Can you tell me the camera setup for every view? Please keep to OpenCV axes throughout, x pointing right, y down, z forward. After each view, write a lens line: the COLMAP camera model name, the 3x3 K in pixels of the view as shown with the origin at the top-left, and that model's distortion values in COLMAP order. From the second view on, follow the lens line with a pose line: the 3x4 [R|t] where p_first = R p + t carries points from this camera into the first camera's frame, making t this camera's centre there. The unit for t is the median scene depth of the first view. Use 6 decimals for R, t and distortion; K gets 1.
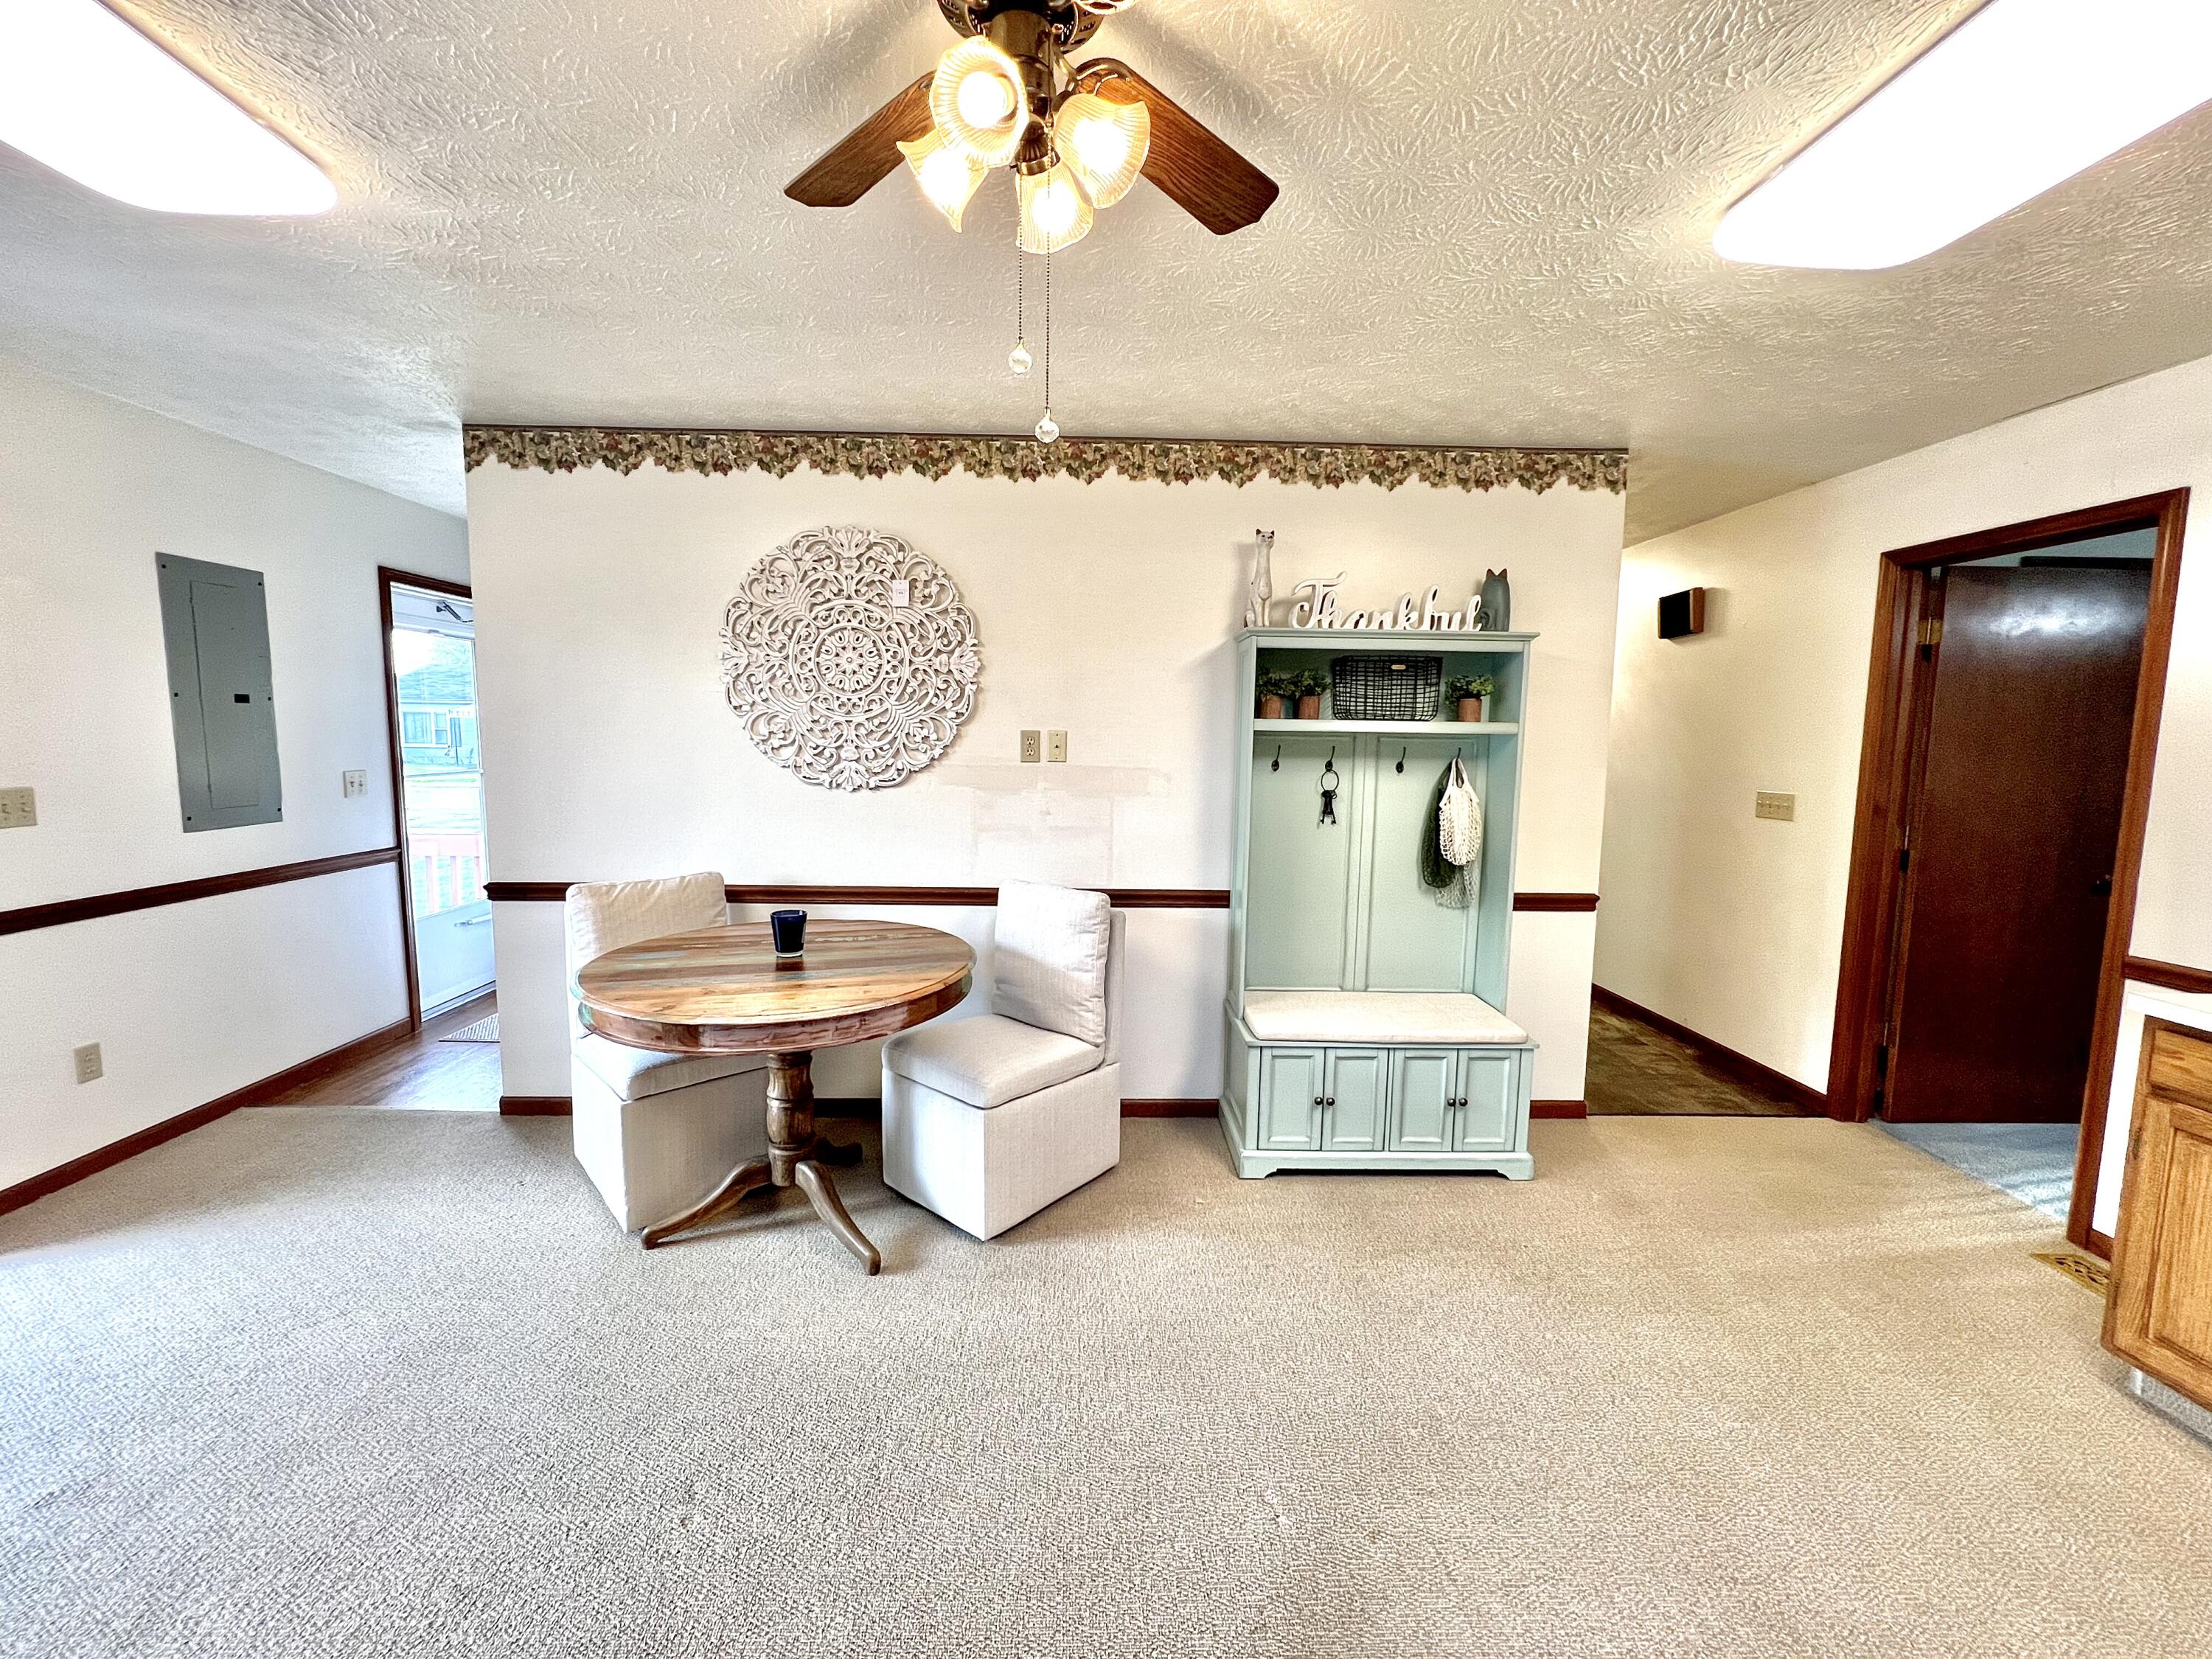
lens RADIAL K [[872.0, 0, 1106.0], [0, 872.0, 829.5], [0, 0, 1]] dist [-0.006264, 0.000253]
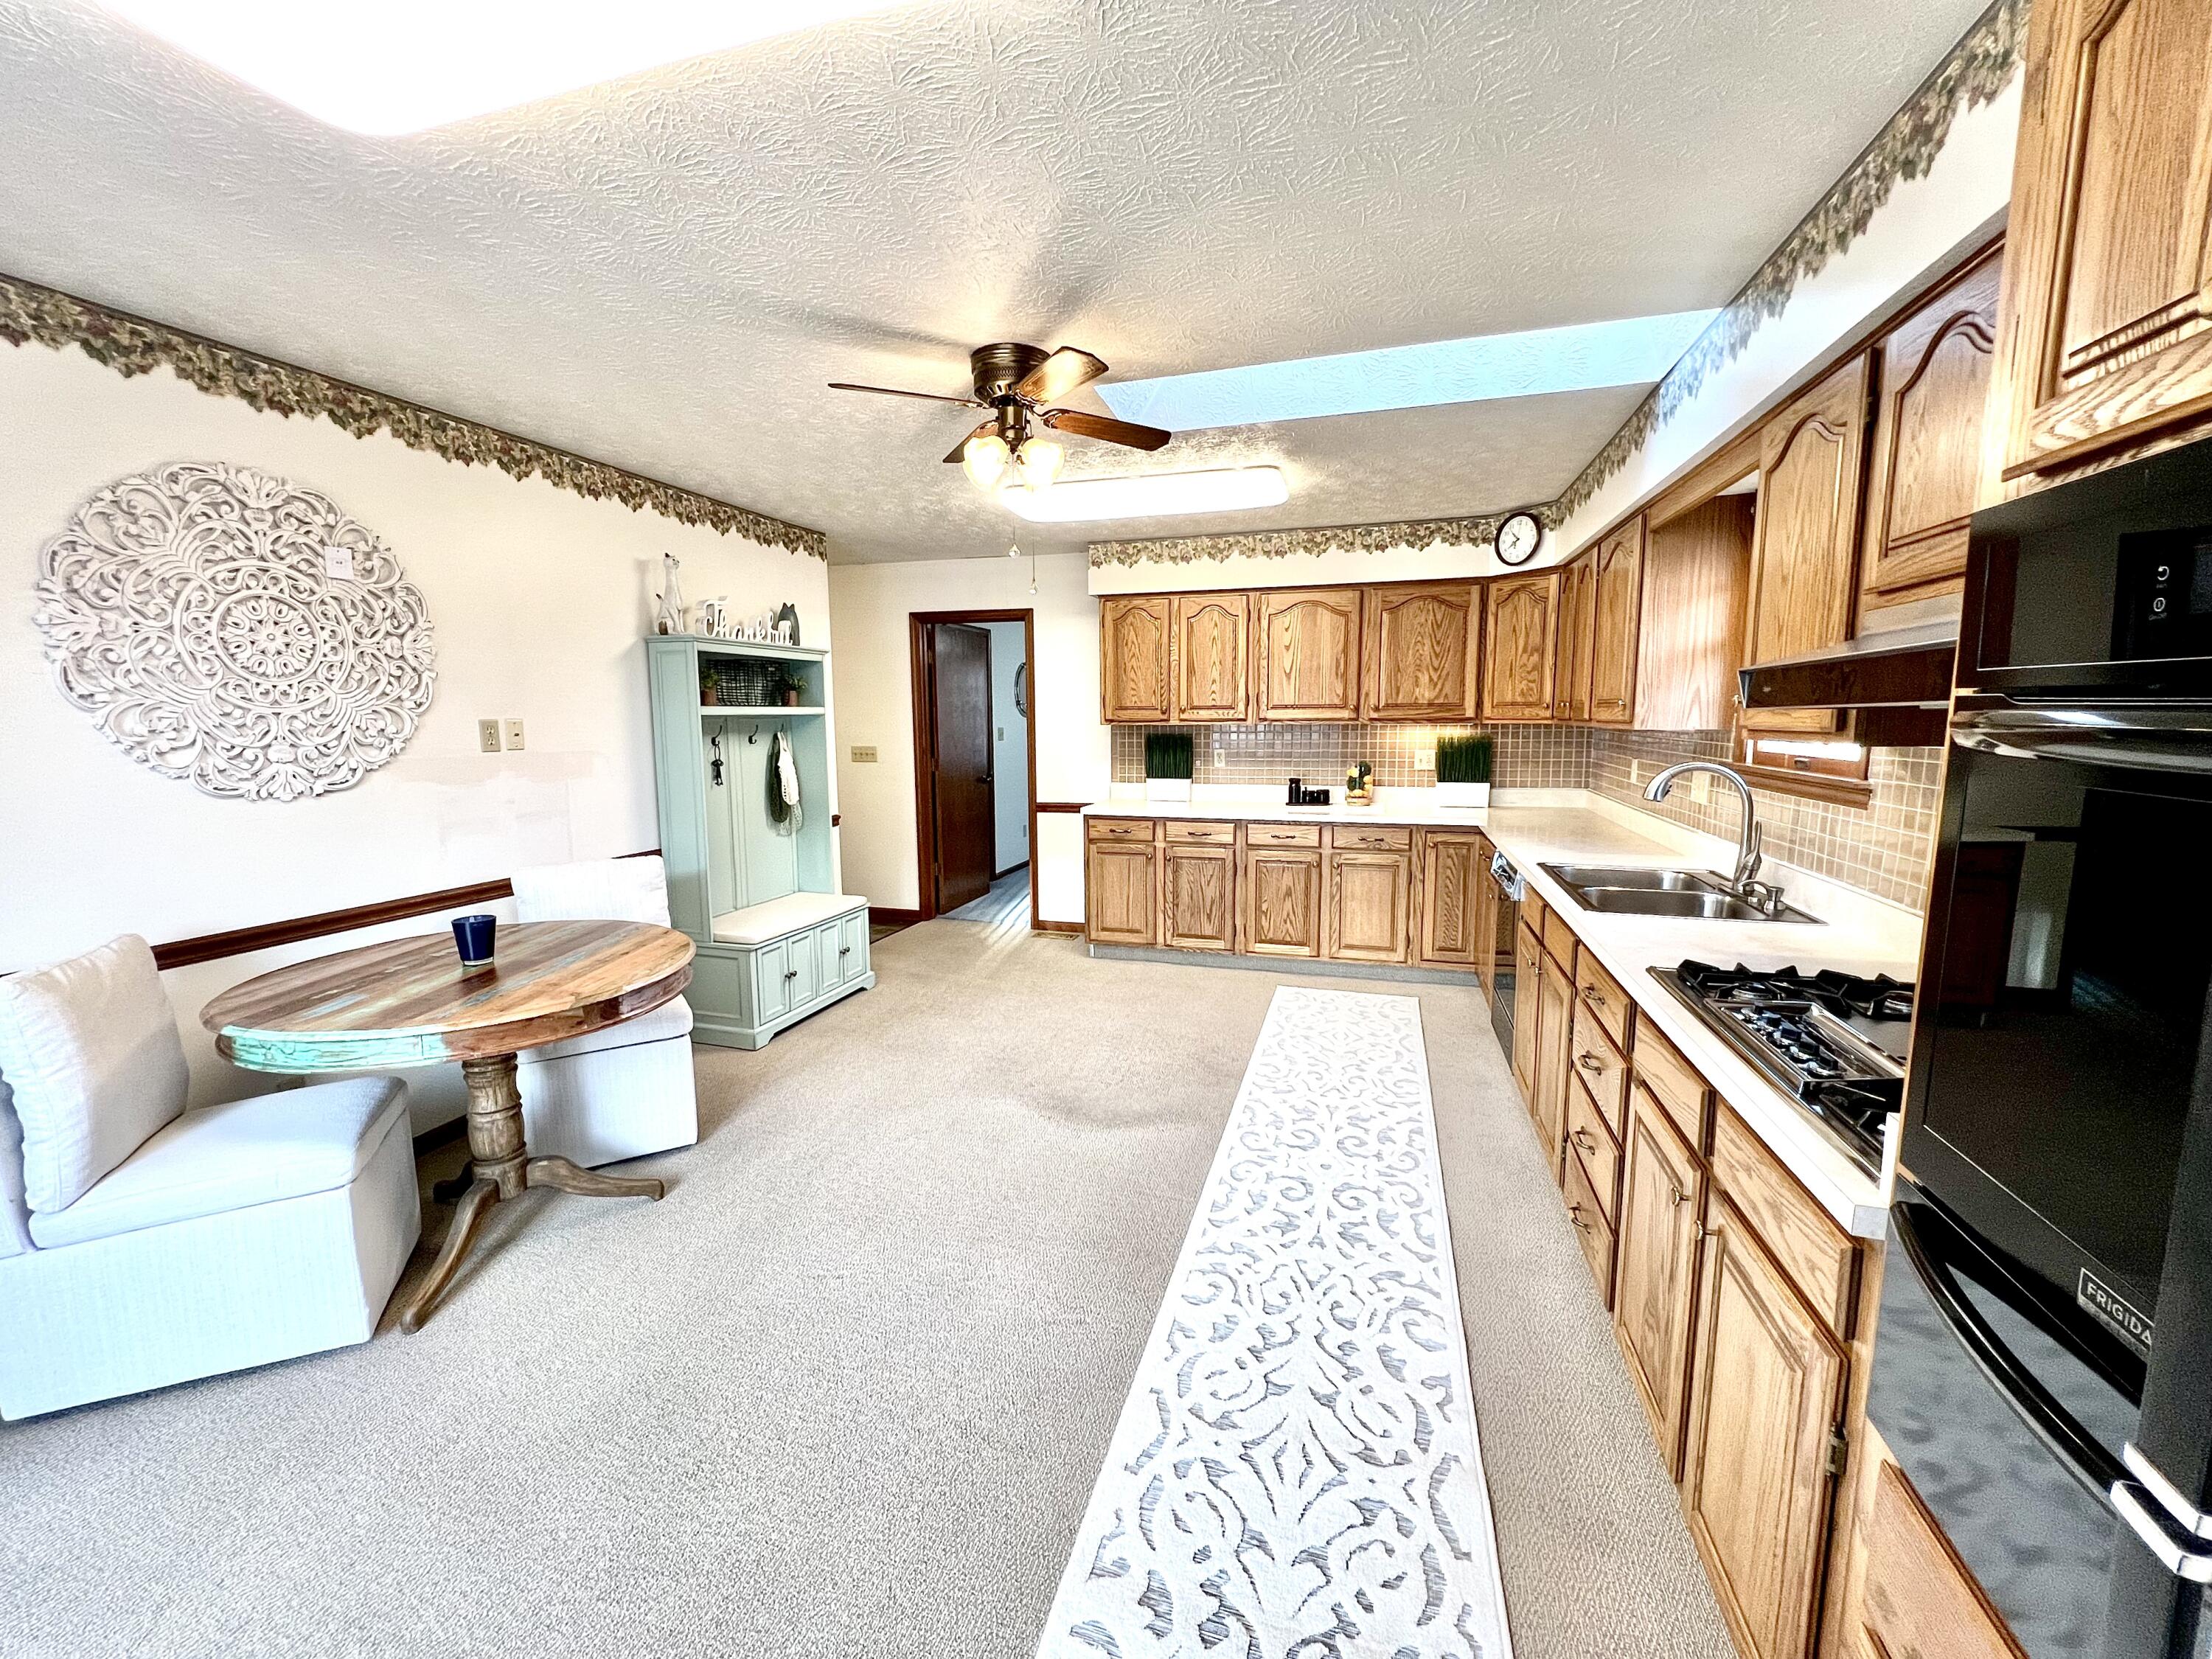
lens RADIAL K [[897.9, 0, 1106.0], [0, 897.9, 829.5], [0, 0, 1]] dist [-0.000196, -0.005056]
pose [[0.306995, -0.138613, 0.941563, -0.860686], [0.106775, 0.988107, 0.110652, -0.028705], [-0.945702, 0.066566, 0.318144, 0.023841]]
